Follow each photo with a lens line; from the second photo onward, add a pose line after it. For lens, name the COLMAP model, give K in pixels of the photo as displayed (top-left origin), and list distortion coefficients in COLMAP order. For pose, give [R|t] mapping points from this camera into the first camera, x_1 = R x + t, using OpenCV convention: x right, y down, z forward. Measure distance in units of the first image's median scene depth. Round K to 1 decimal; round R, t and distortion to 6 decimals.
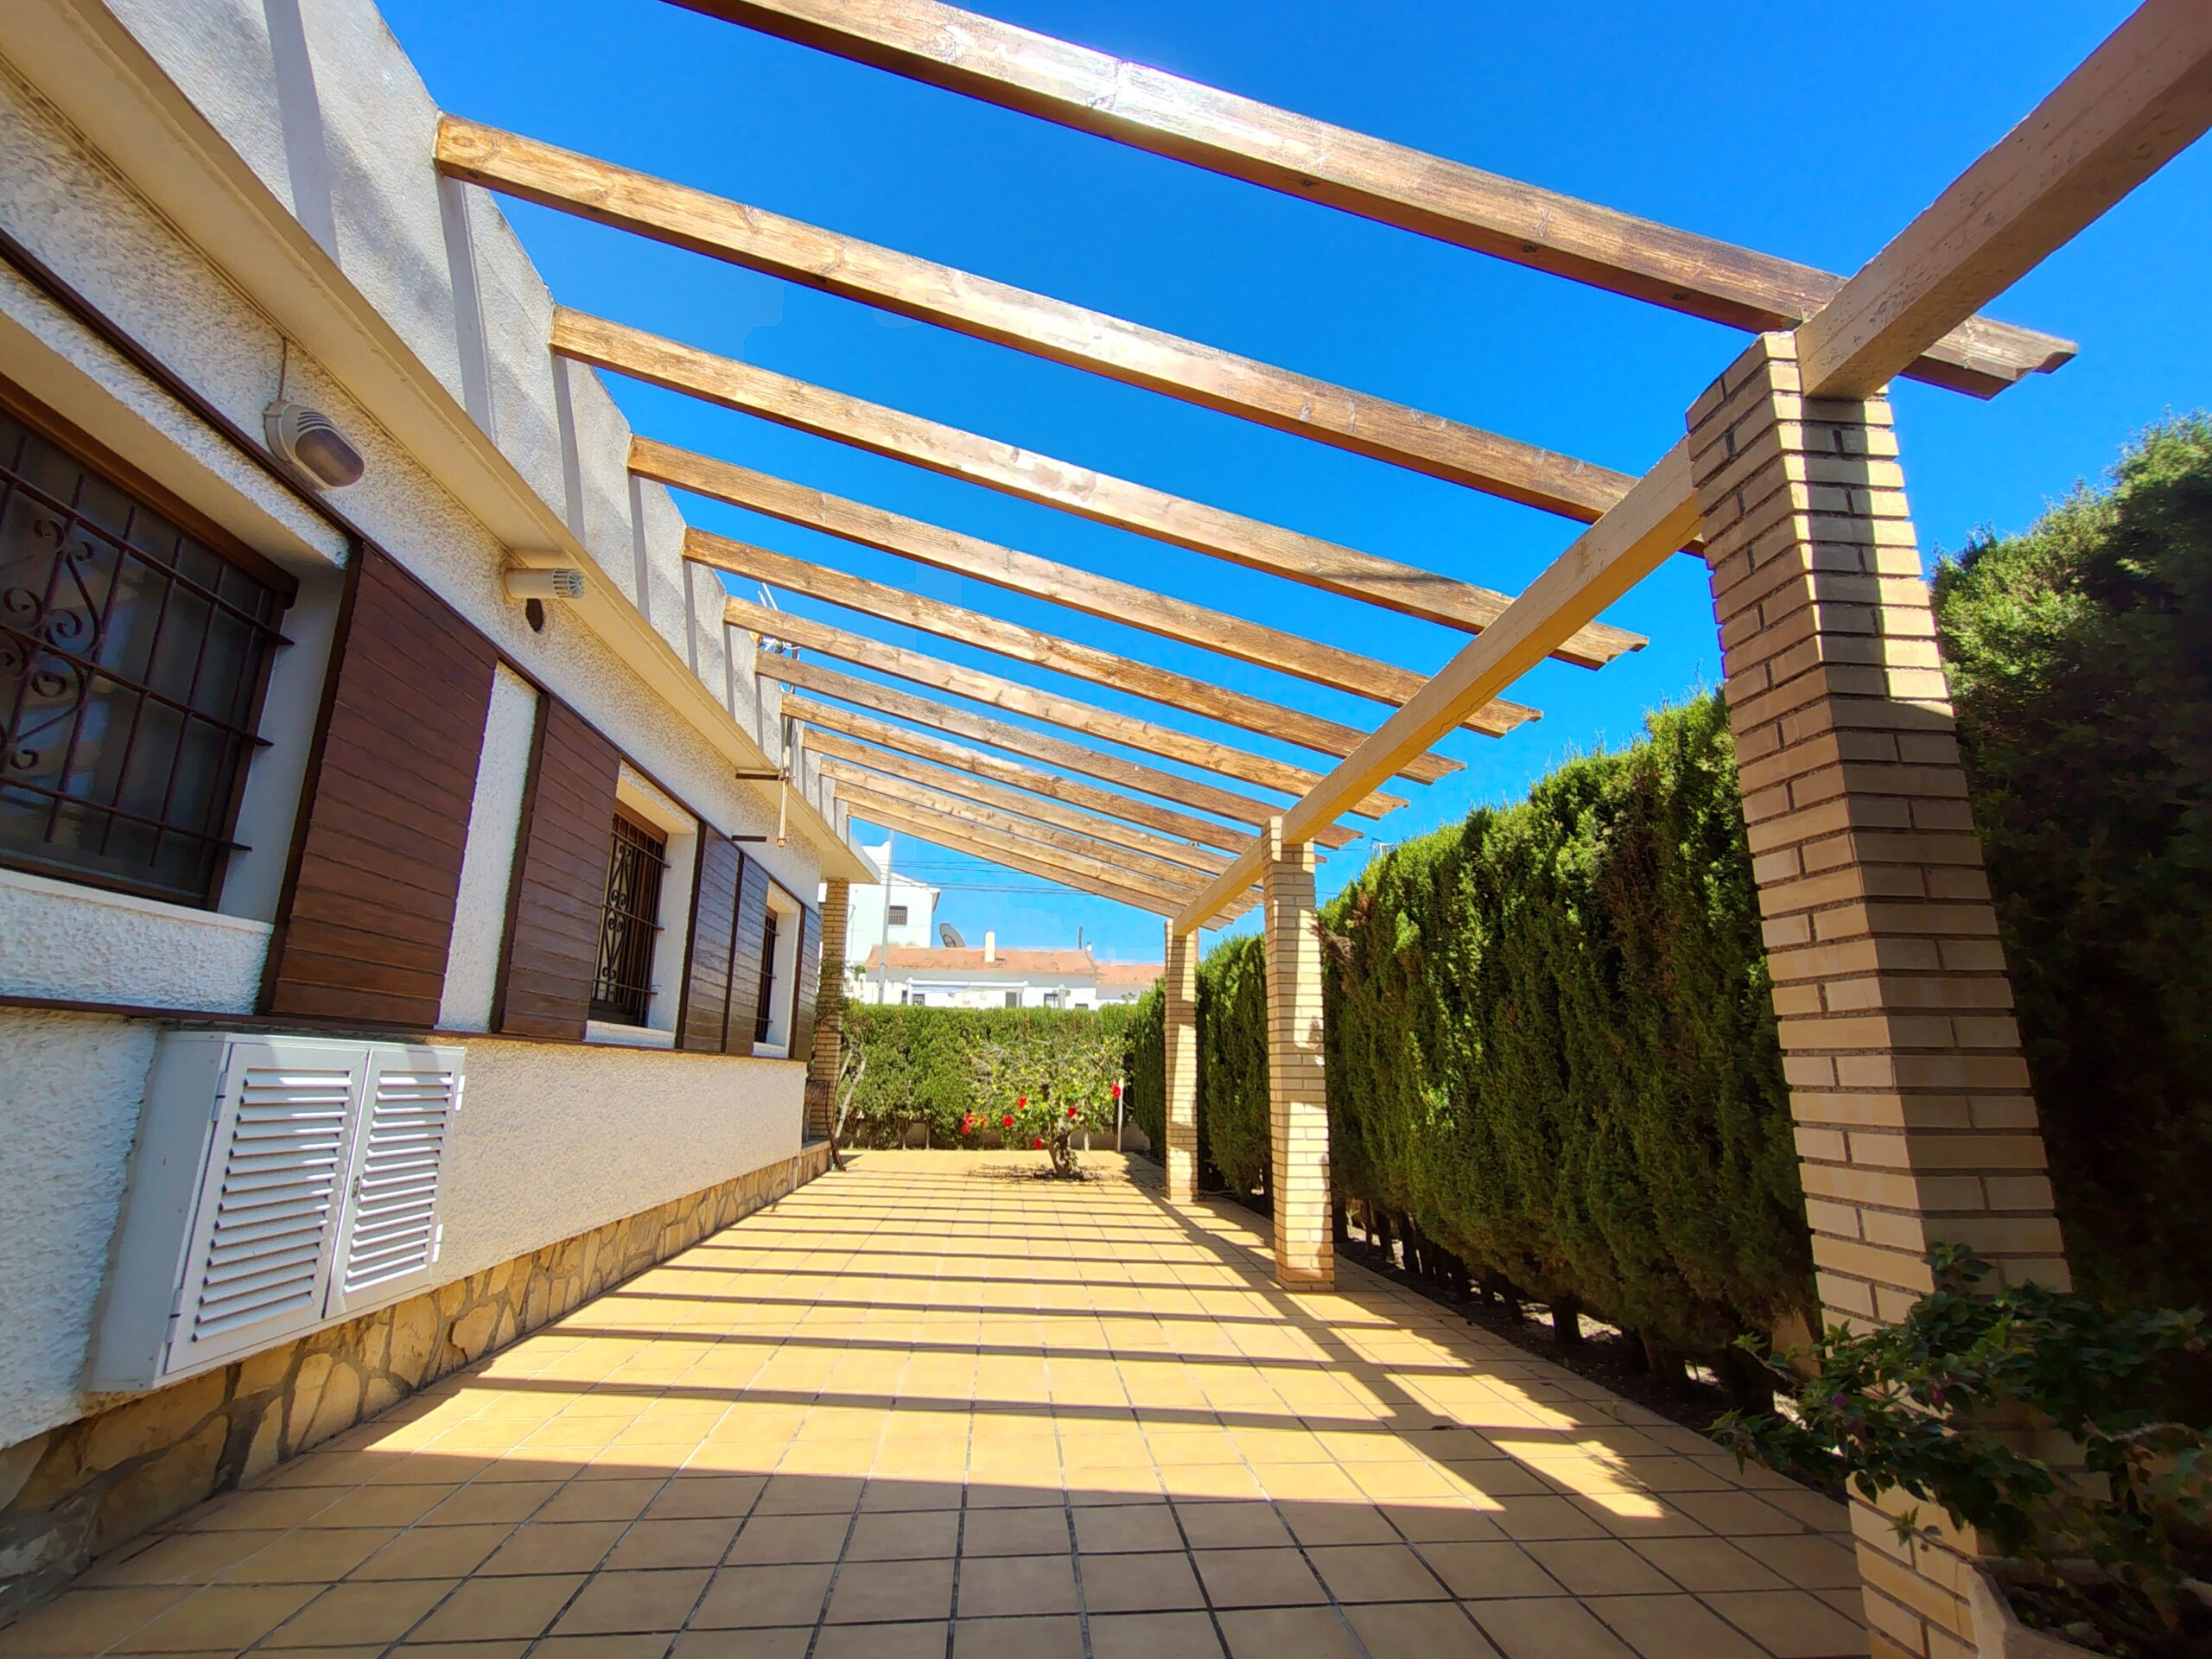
lens RADIAL K [[1001.3, 0, 1094.3], [0, 1001.3, 836.1], [0, 0, 1]] dist [-0.001718, 0.001758]
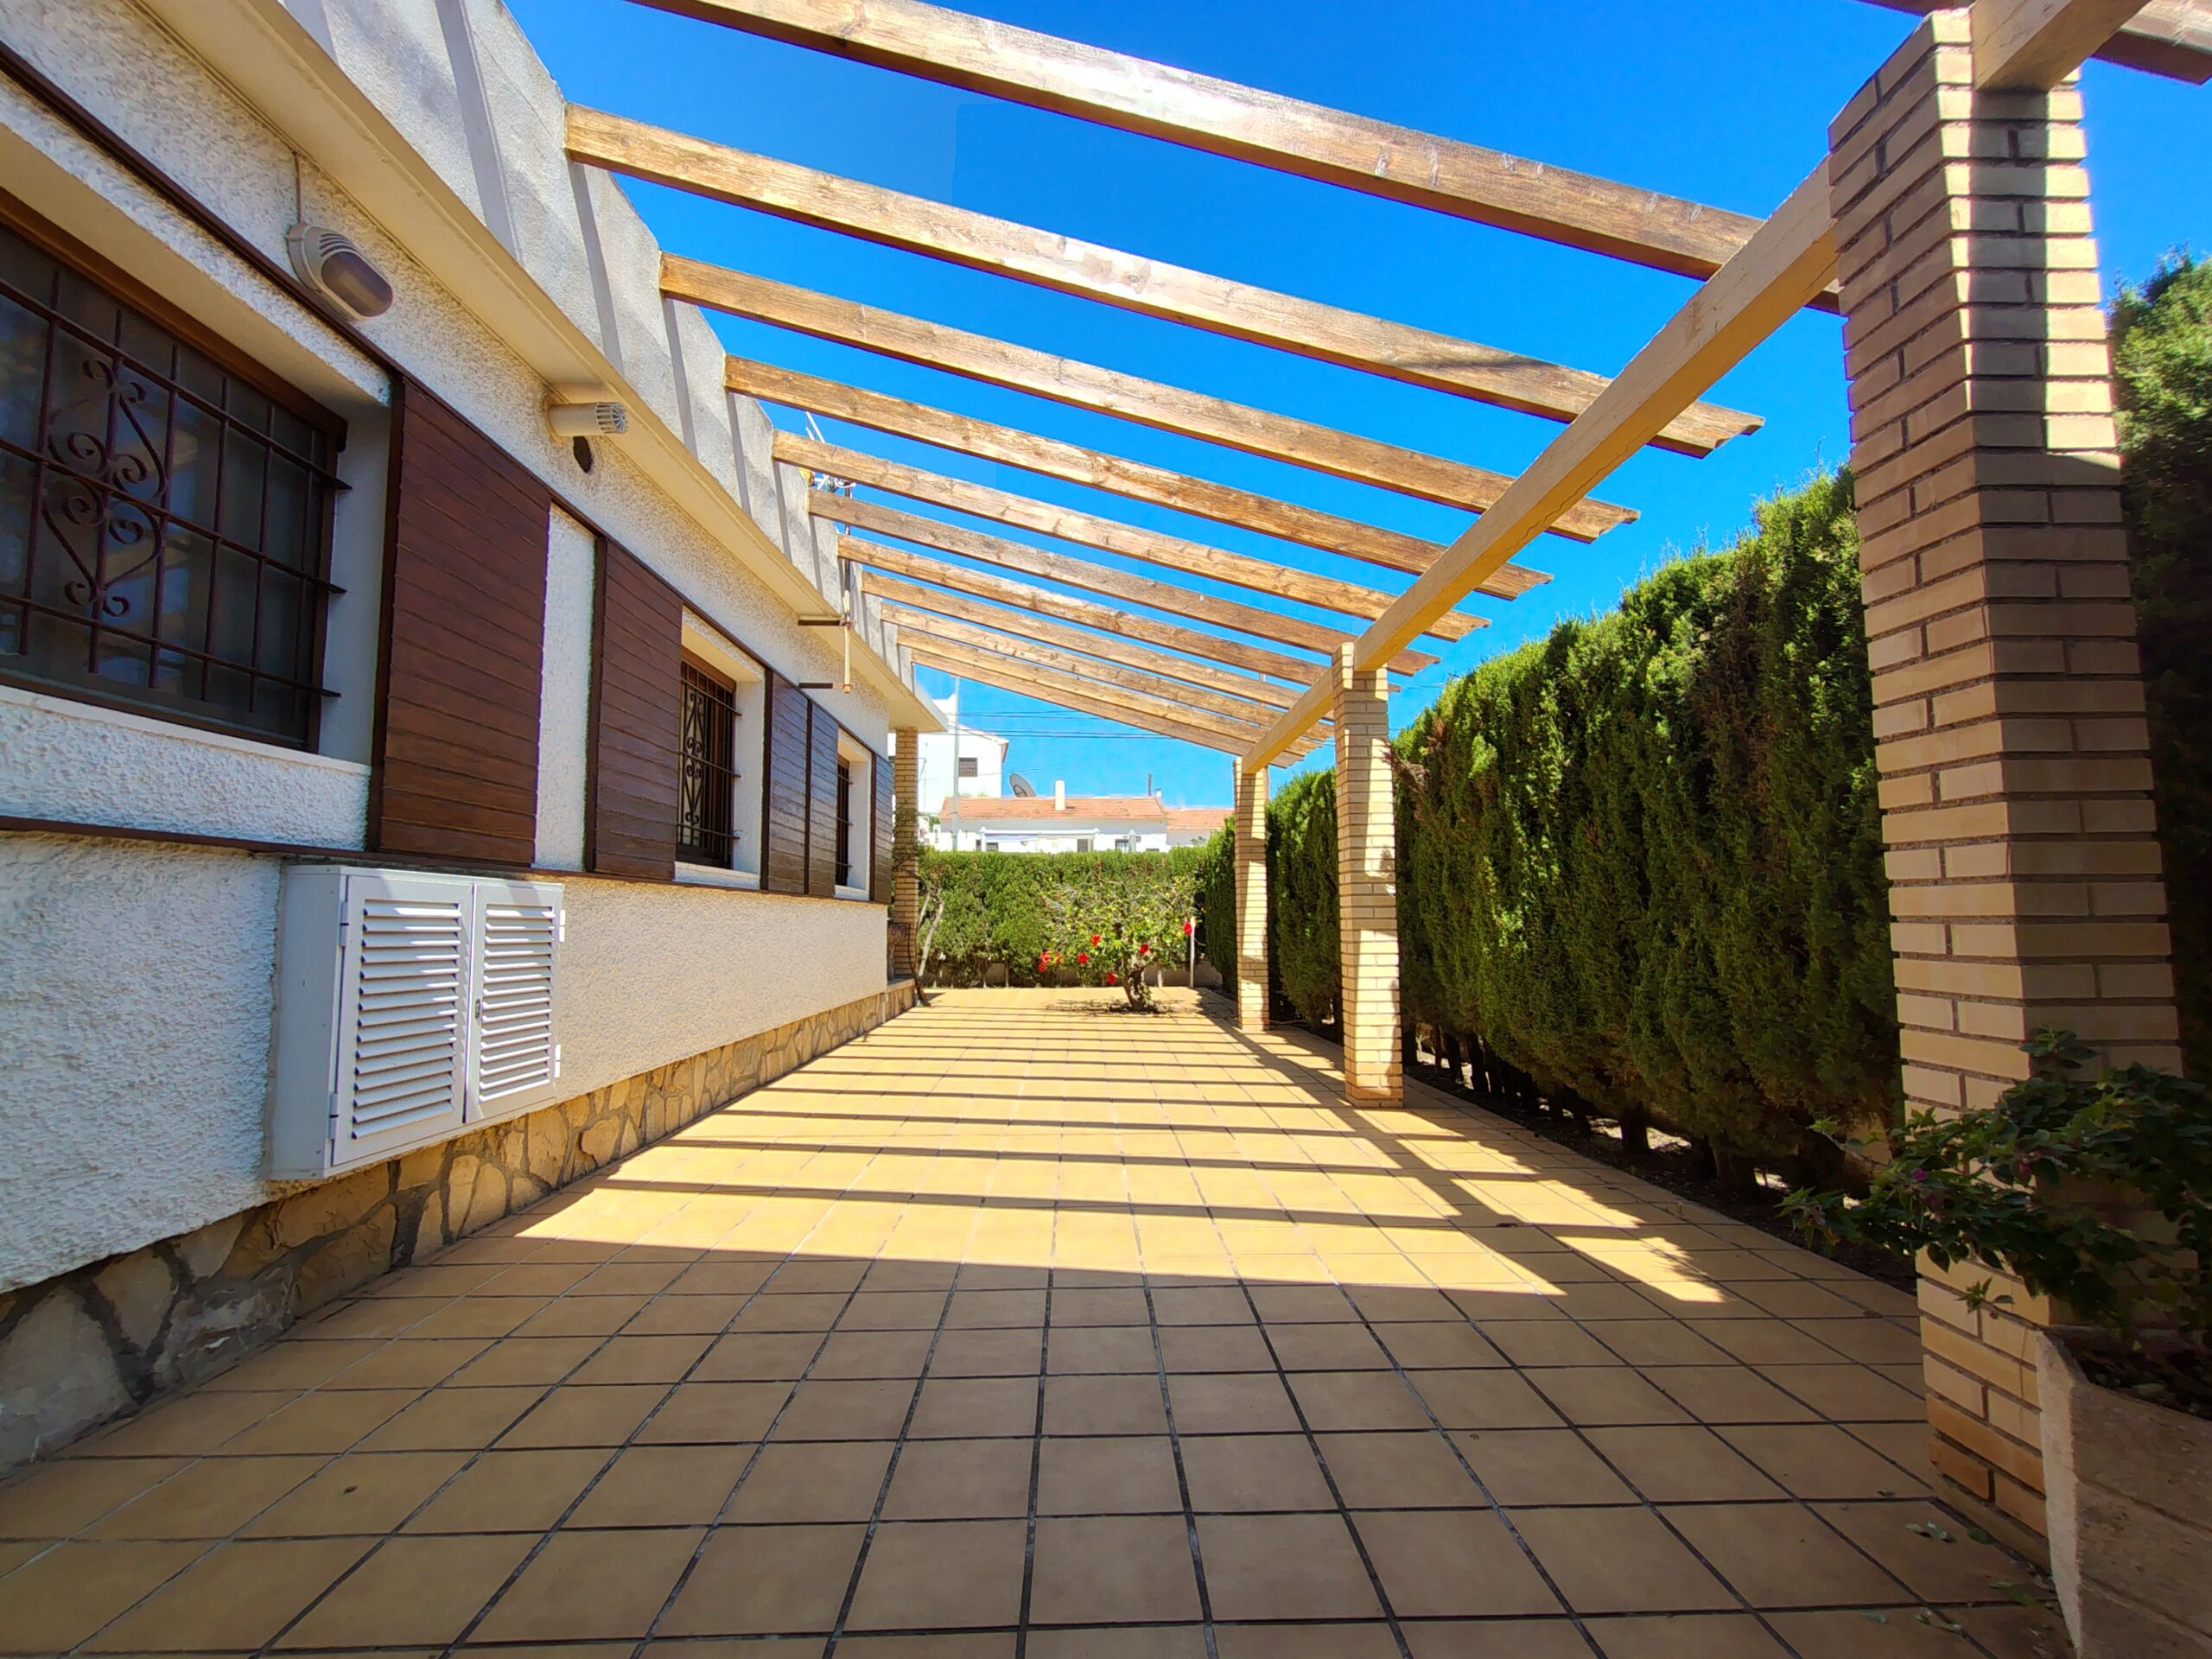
lens RADIAL K [[1001.3, 0, 1093.7], [0, 1001.3, 836.4], [0, 0, 1]] dist [-0.001718, 0.001758]
pose [[0.997227, -0.022928, -0.070796, 0.003297], [0.033288, 0.988305, 0.148810, 0.024670], [0.066556, -0.150754, 0.986328, 0.008084]]
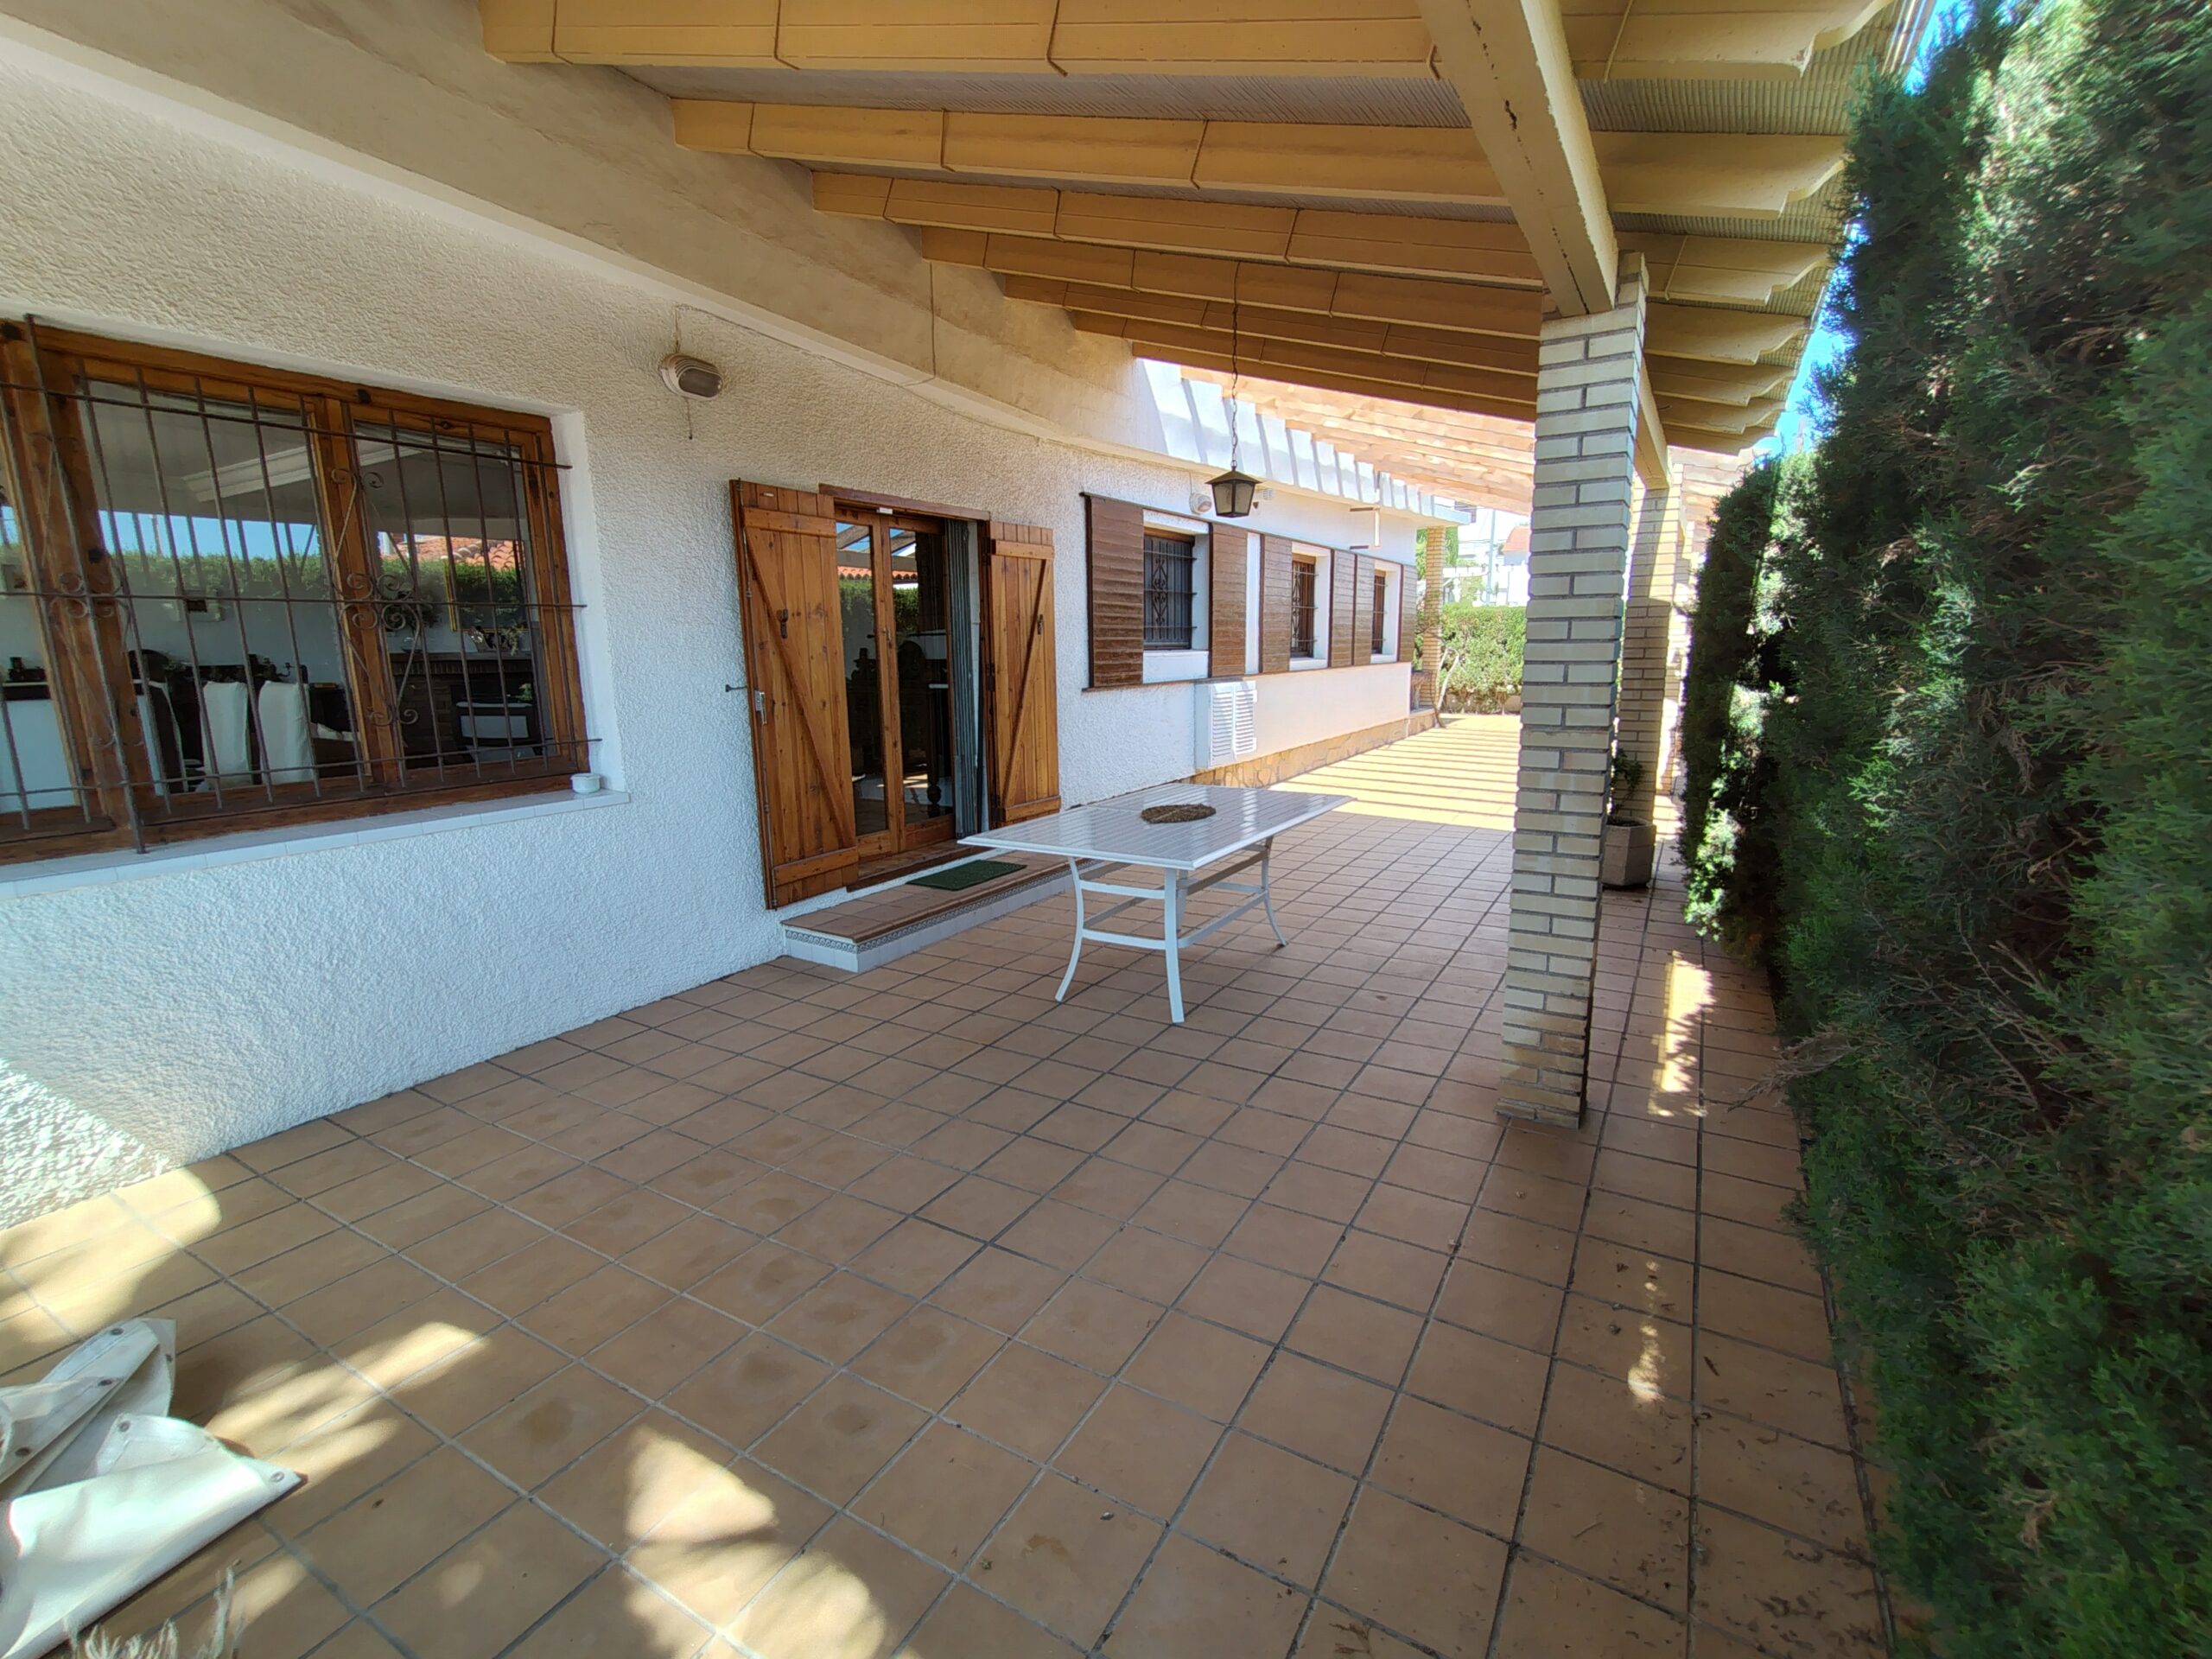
lens RADIAL K [[1001.3, 0, 1108.3], [0, 1001.3, 832.7], [0, 0, 1]] dist [-0.001718, 0.001758]
pose [[0.814768, 0.086921, -0.573234, 0.747040], [0.157370, 0.918427, 0.362942, -0.516279], [0.558021, -0.385923, 0.734626, -1.576356]]
